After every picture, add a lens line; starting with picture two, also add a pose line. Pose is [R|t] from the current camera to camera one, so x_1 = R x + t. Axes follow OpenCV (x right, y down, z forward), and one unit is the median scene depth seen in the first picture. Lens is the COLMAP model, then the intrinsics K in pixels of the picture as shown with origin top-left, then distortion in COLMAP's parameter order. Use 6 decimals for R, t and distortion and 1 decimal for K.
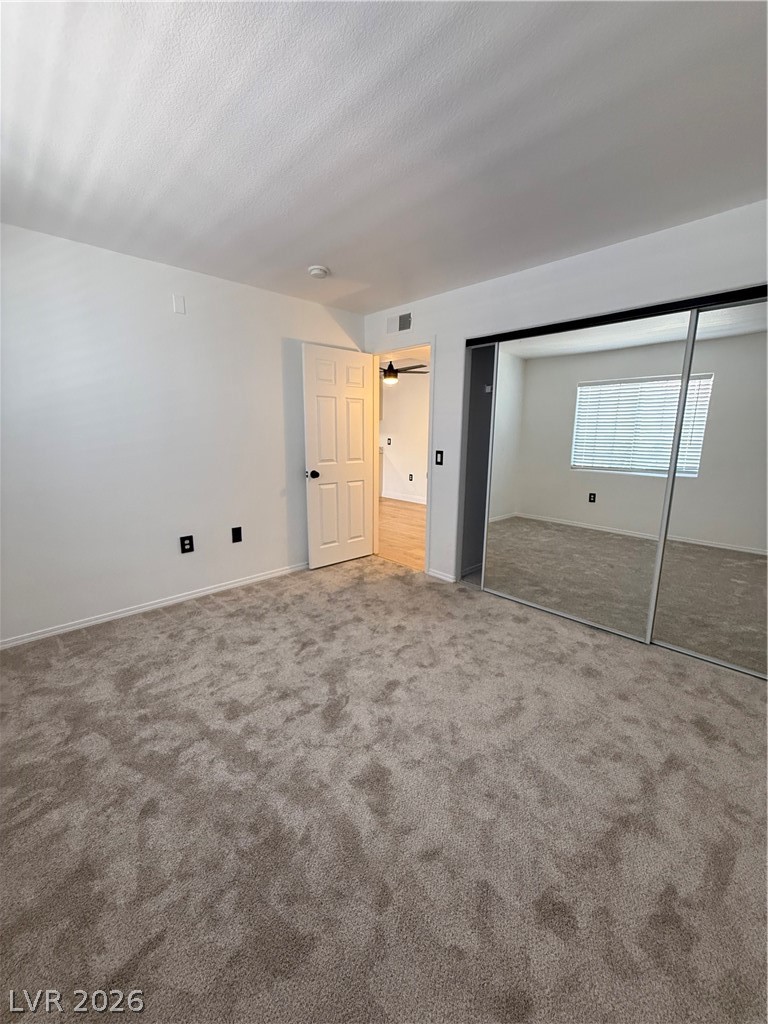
lens RADIAL K [[407.4, 0, 384.0], [0, 407.4, 512.0], [0, 0, 1]] dist [0.002727, 0.000352]
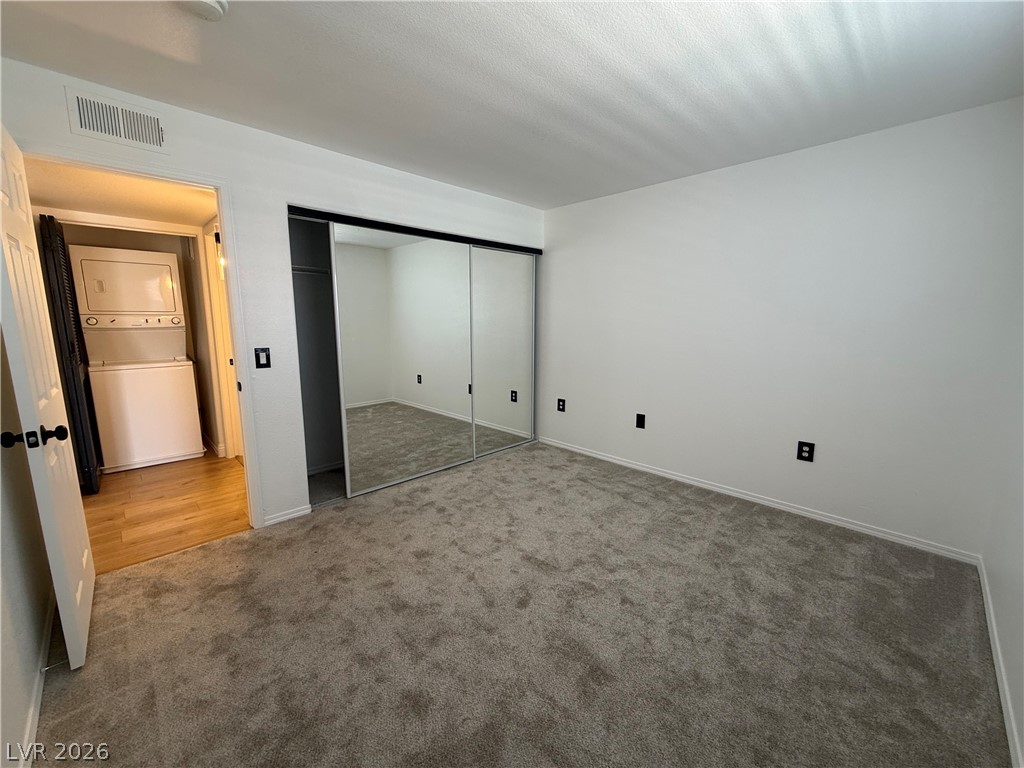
lens RADIAL K [[407.4, 0, 500.8], [0, 407.4, 387.8], [0, 0, 1]] dist [0.002727, 0.000352]
pose [[0.002207, -0.166355, 0.986063, -0.634099], [0.200417, 0.966133, 0.162544, -0.126456], [-0.979708, 0.197266, 0.035473, 0.638934]]
